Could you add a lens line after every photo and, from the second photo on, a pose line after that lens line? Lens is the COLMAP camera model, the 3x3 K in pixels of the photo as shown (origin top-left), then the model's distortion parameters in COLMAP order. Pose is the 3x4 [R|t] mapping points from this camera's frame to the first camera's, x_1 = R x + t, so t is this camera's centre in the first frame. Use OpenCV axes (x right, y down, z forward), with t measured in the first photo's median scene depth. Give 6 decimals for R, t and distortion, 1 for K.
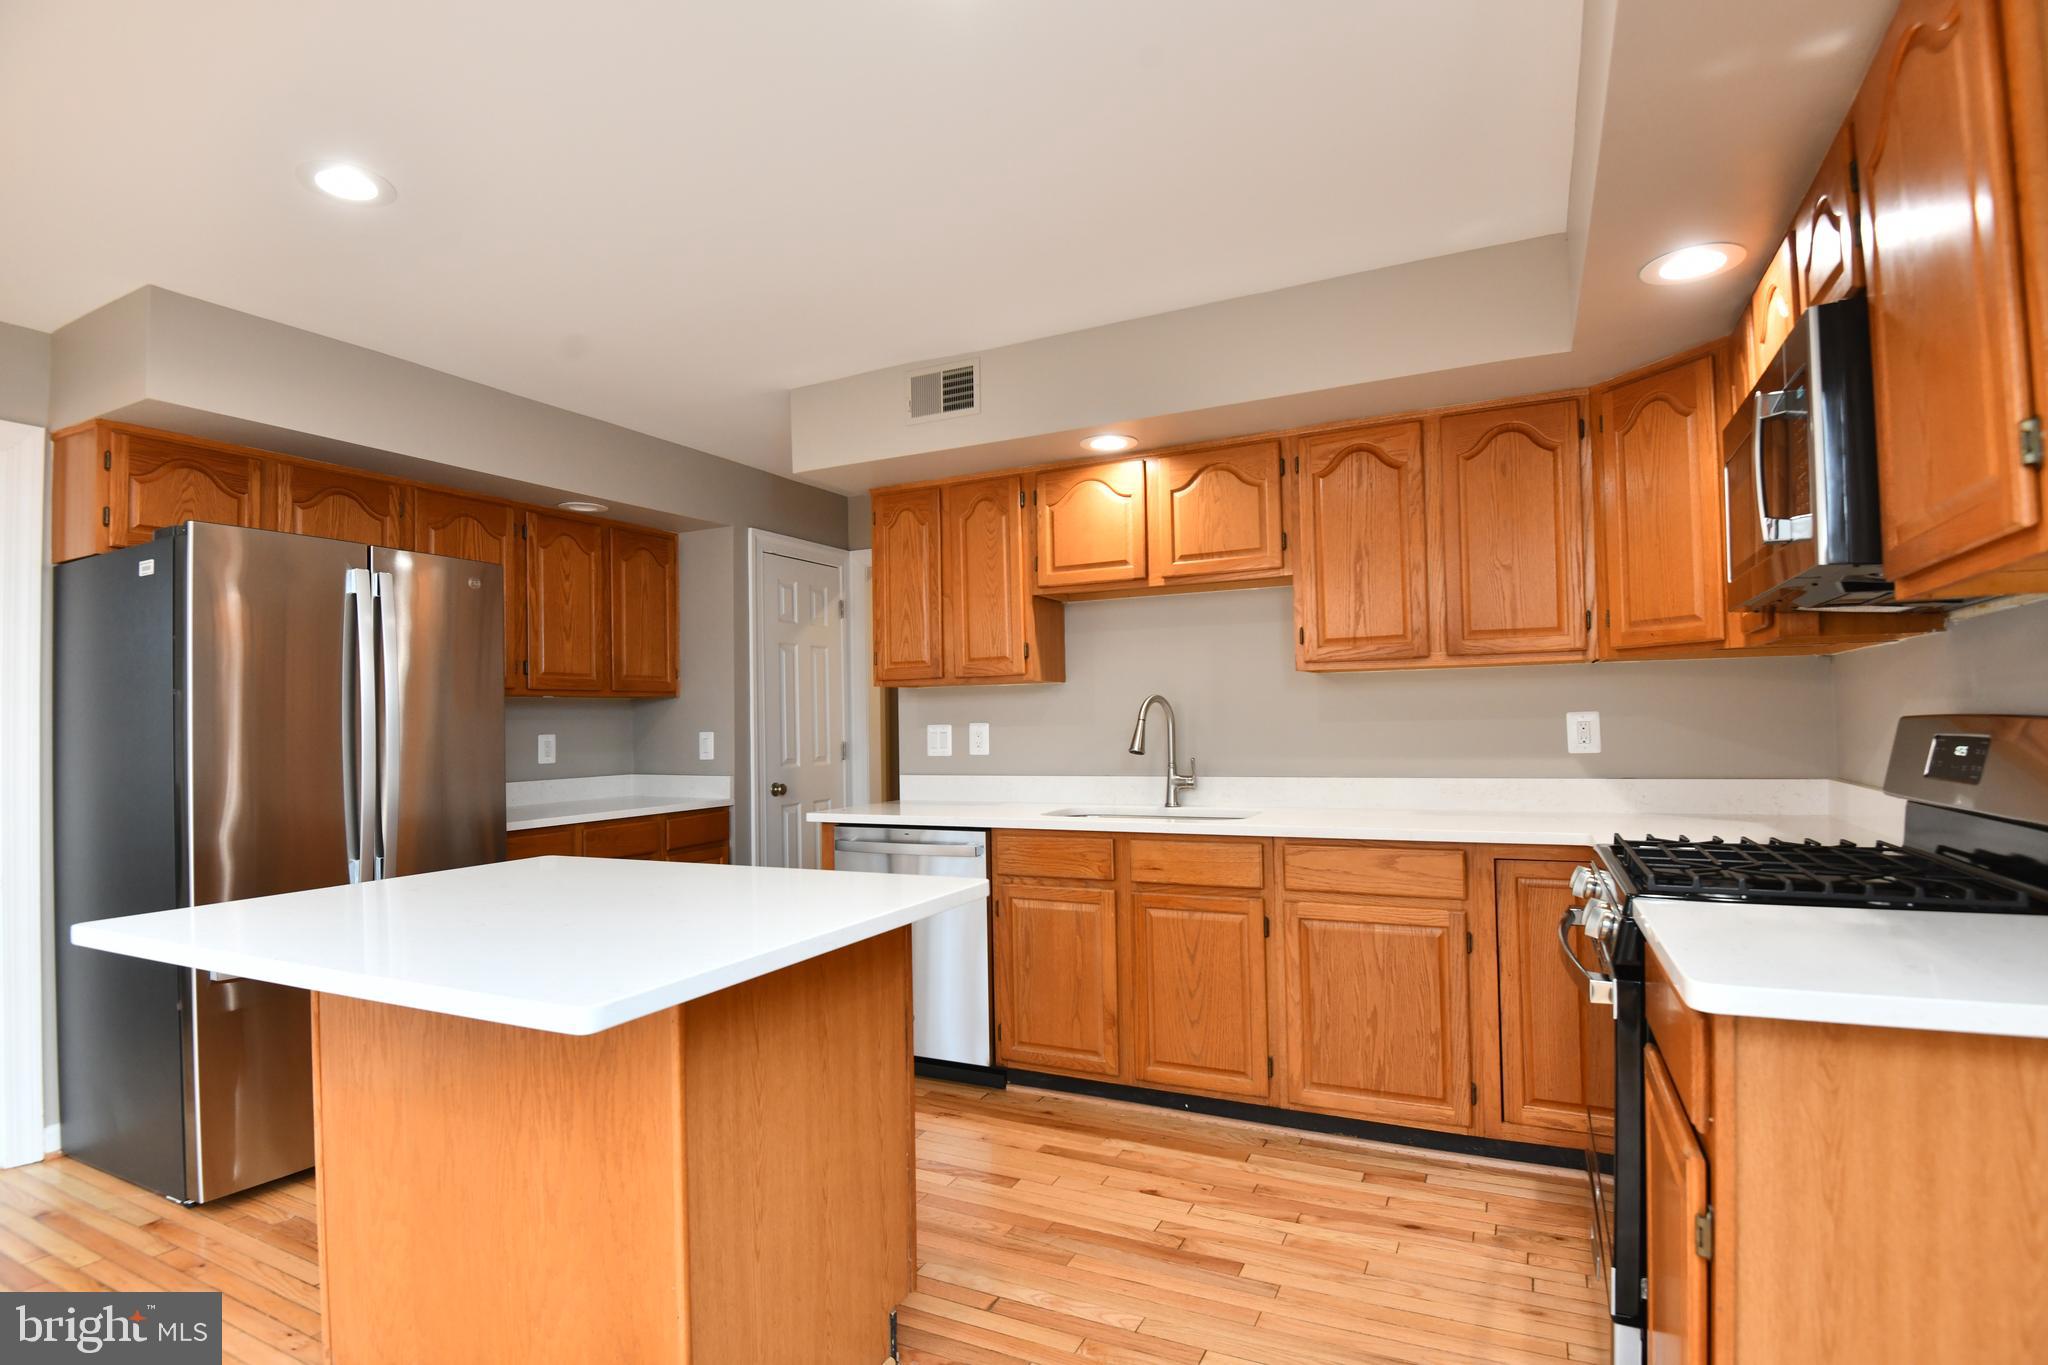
lens RADIAL K [[1013.6, 0, 1023.3], [0, 1013.6, 695.8], [0, 0, 1]] dist [0.003706, -0.029266]
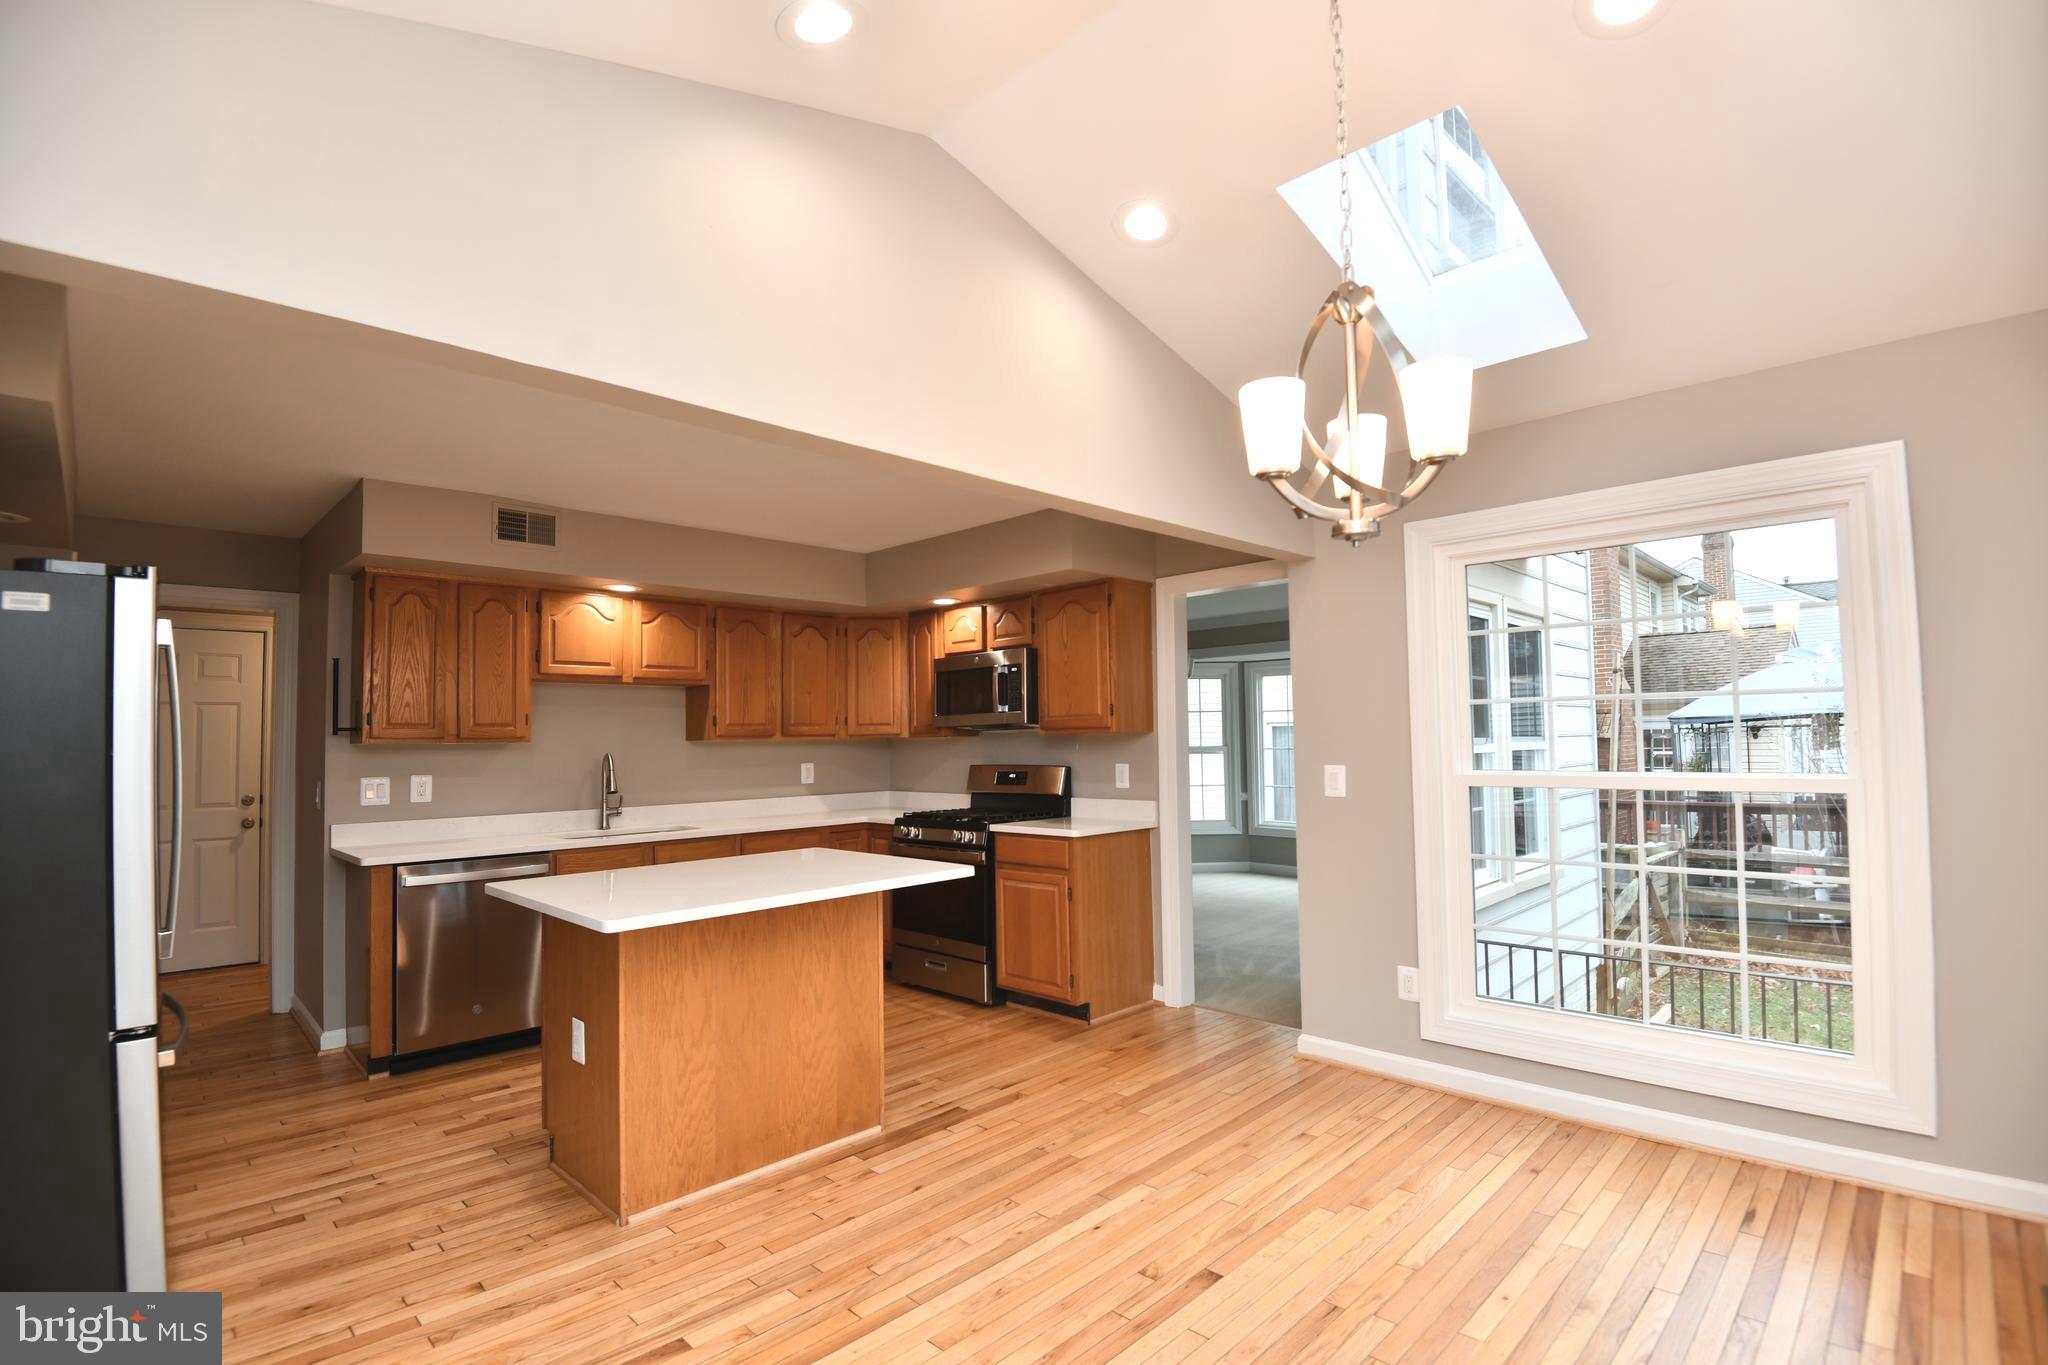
lens RADIAL K [[952.6, 0, 1027.3], [0, 952.6, 695.8], [0, 0, 1]] dist [-0.006666, -0.021106]
pose [[0.311861, 0.059471, 0.948265, -1.120433], [-0.015083, 0.998223, -0.057644, -0.015958], [-0.950008, 0.003674, 0.312204, -0.019743]]
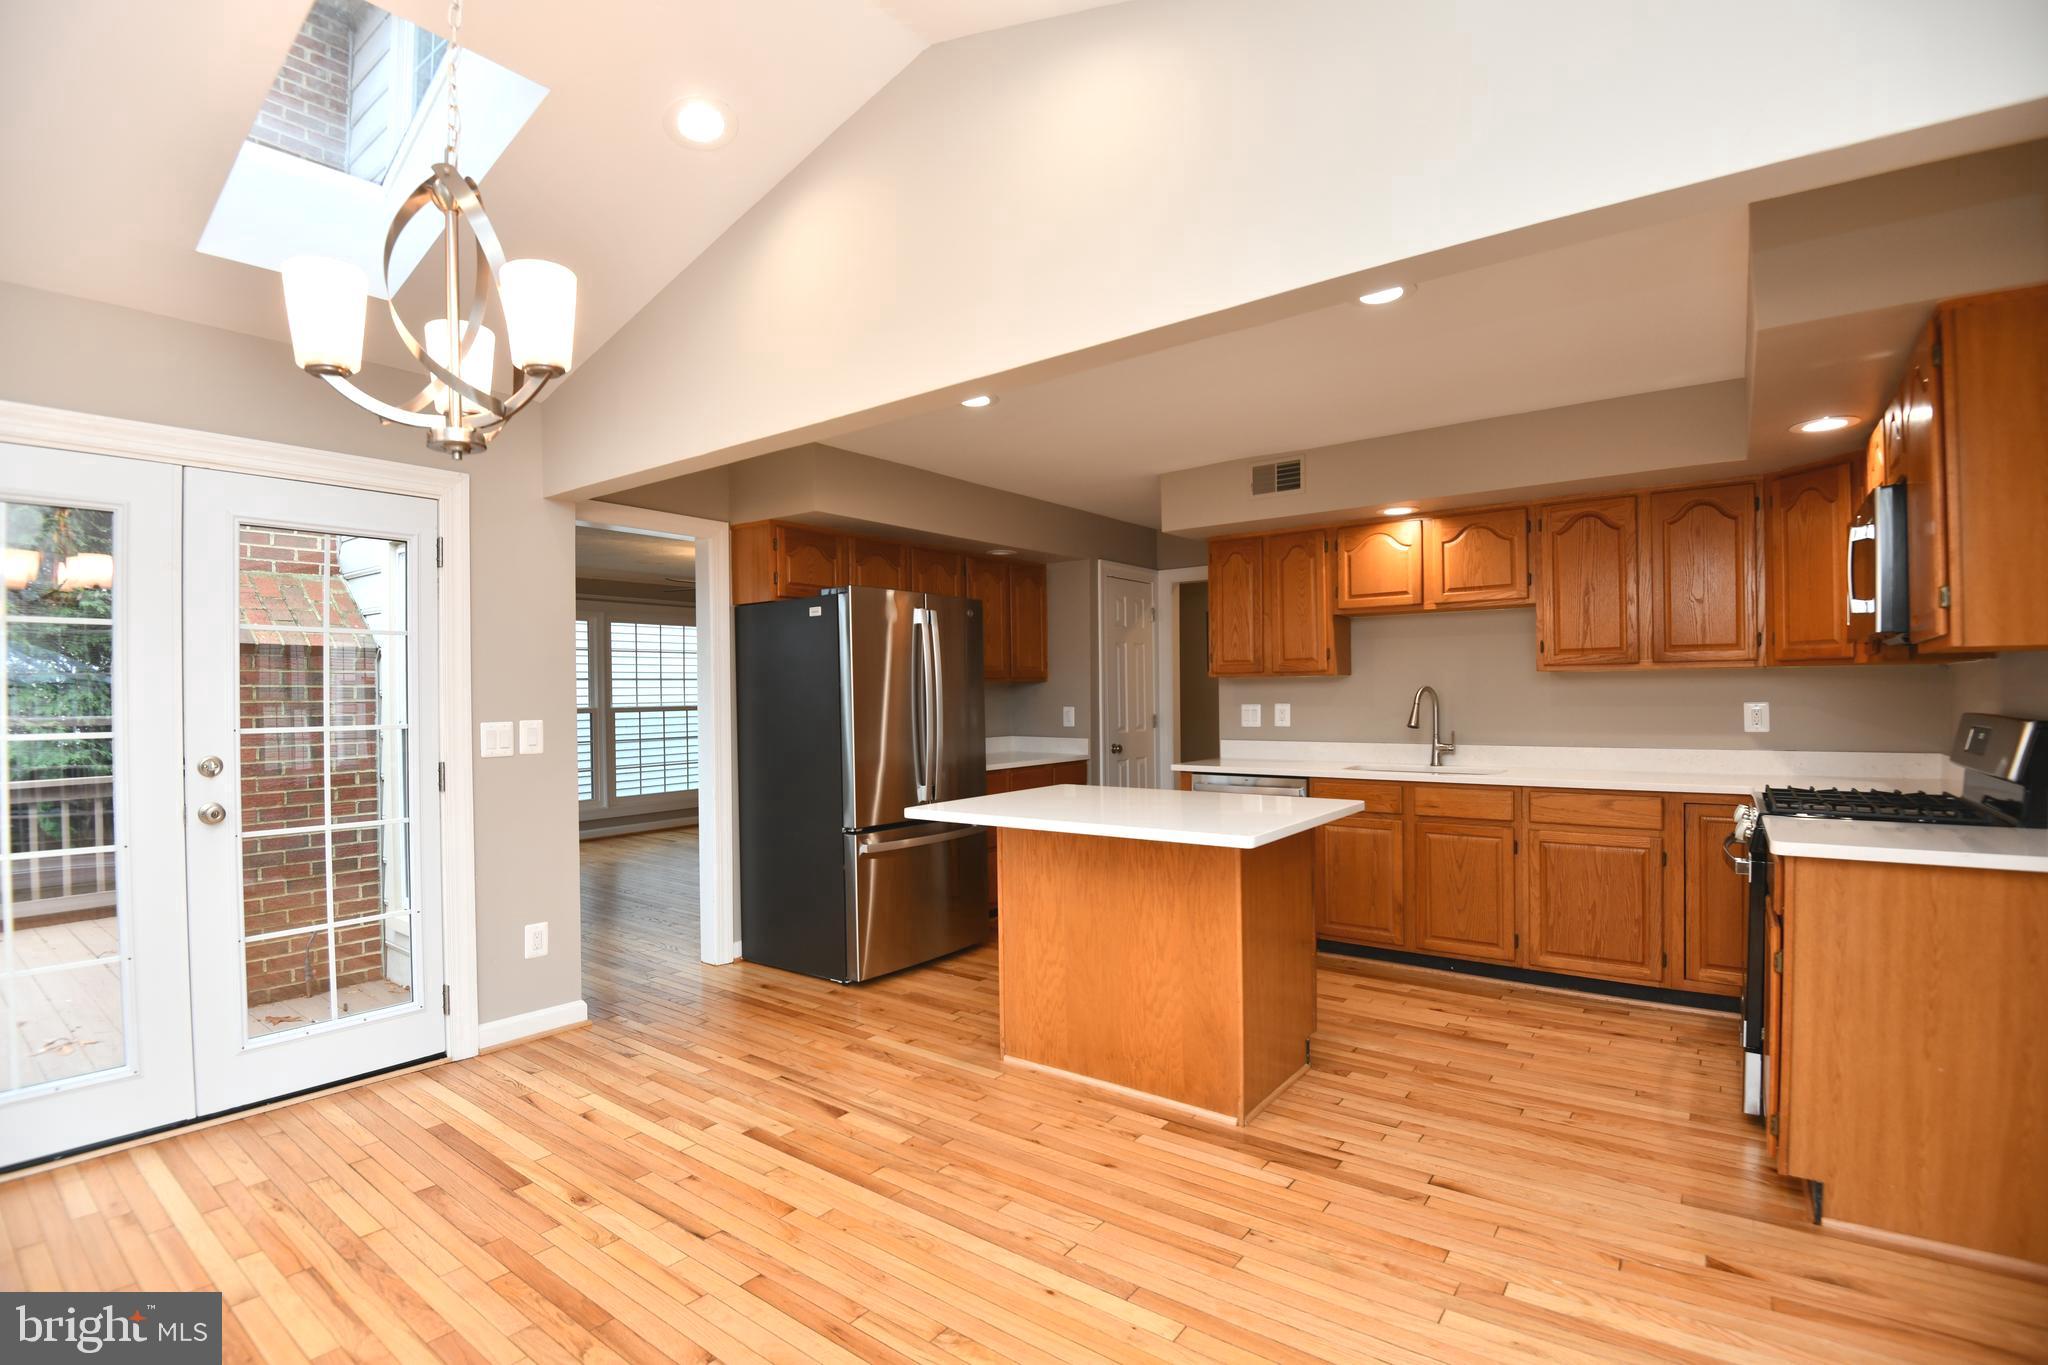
lens RADIAL K [[950.9, 0, 1021.4], [0, 950.9, 694.2], [0, 0, 1]] dist [-0.002919, -0.032795]
pose [[0.982122, 0.008306, -0.188061, -0.192638], [-0.002672, 0.999540, 0.030195, -0.031029], [0.188225, -0.029152, 0.981693, -0.444631]]
